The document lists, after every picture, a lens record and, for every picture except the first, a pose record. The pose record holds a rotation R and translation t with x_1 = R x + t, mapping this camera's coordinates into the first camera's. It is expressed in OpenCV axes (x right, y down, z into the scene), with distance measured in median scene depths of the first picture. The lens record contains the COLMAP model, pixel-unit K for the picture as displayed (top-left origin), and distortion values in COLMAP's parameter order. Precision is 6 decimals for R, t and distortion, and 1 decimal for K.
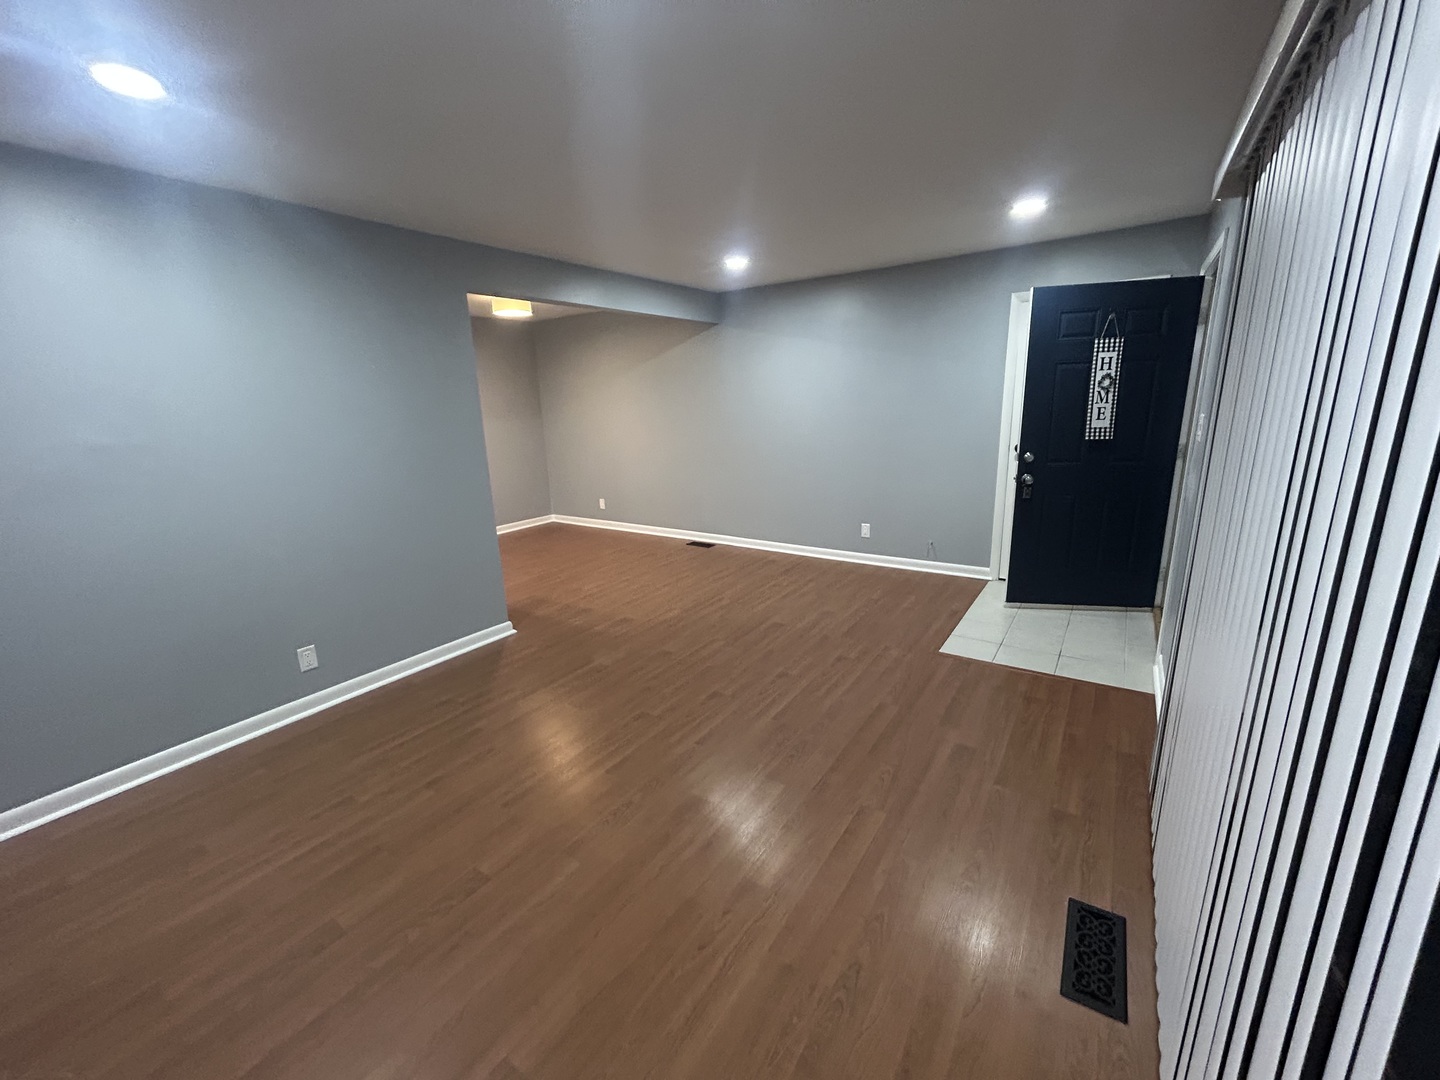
lens RADIAL K [[580.1, 0, 716.1], [0, 580.1, 540.7], [0, 0, 1]] dist [-0.000107, 0.000156]
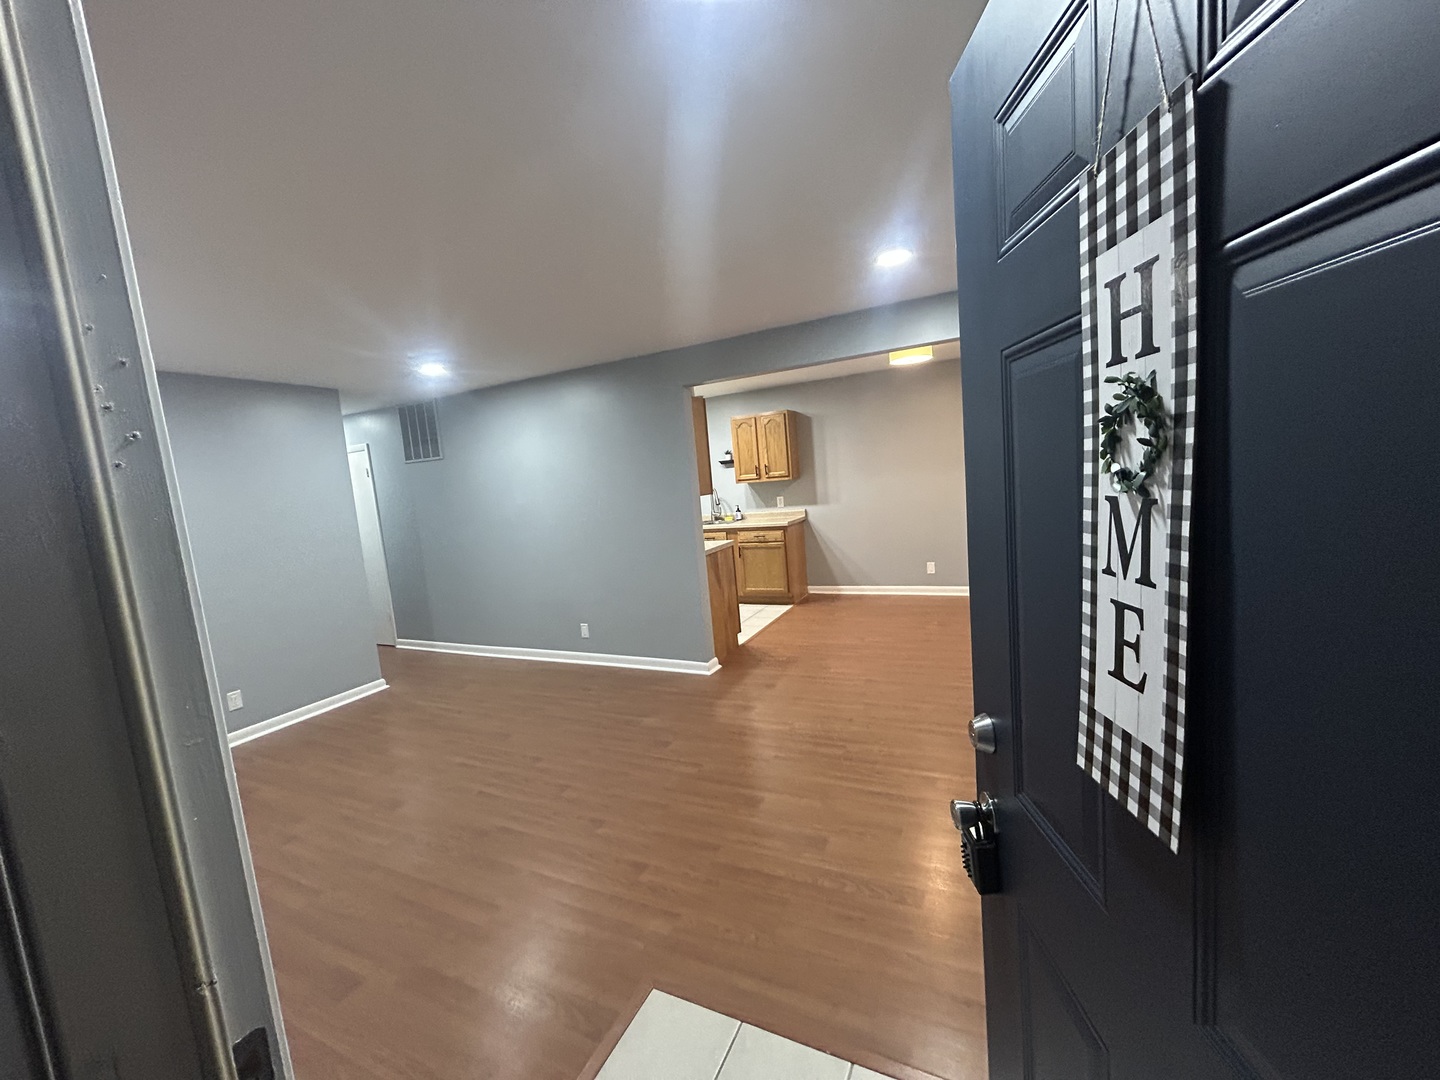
lens RADIAL K [[580.1, 0, 716.1], [0, 580.1, 540.7], [0, 0, 1]] dist [-0.000107, 0.000156]
pose [[0.148651, 0.134765, -0.979664, 0.804510], [-0.155568, 0.981522, 0.111416, -0.249904], [0.976576, 0.135842, 0.166870, 0.881351]]
